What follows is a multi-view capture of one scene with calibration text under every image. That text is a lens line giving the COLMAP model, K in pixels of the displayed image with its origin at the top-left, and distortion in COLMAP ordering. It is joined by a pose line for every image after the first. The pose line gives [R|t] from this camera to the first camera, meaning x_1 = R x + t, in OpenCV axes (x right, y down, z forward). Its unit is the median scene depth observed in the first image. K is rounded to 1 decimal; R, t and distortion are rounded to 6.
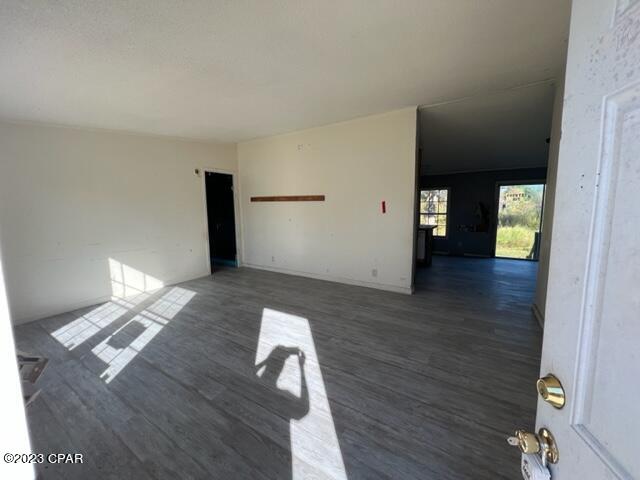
lens RADIAL K [[259.5, 0, 320.0], [0, 259.5, 240.0], [0, 0, 1]] dist [0.000302, 0.000172]
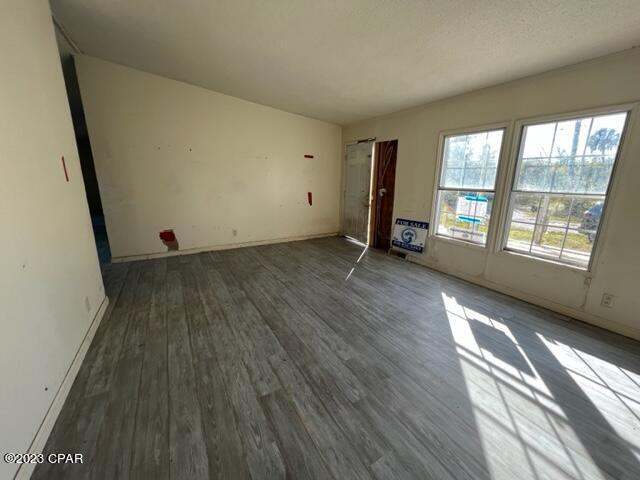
lens RADIAL K [[259.5, 0, 320.0], [0, 259.5, 240.0], [0, 0, 1]] dist [0.000302, 0.000172]
pose [[-0.890893, -0.107432, 0.441324, -0.555649], [0.057156, 0.937387, 0.343569, -0.192915], [-0.450602, 0.331308, -0.828971, 1.664932]]
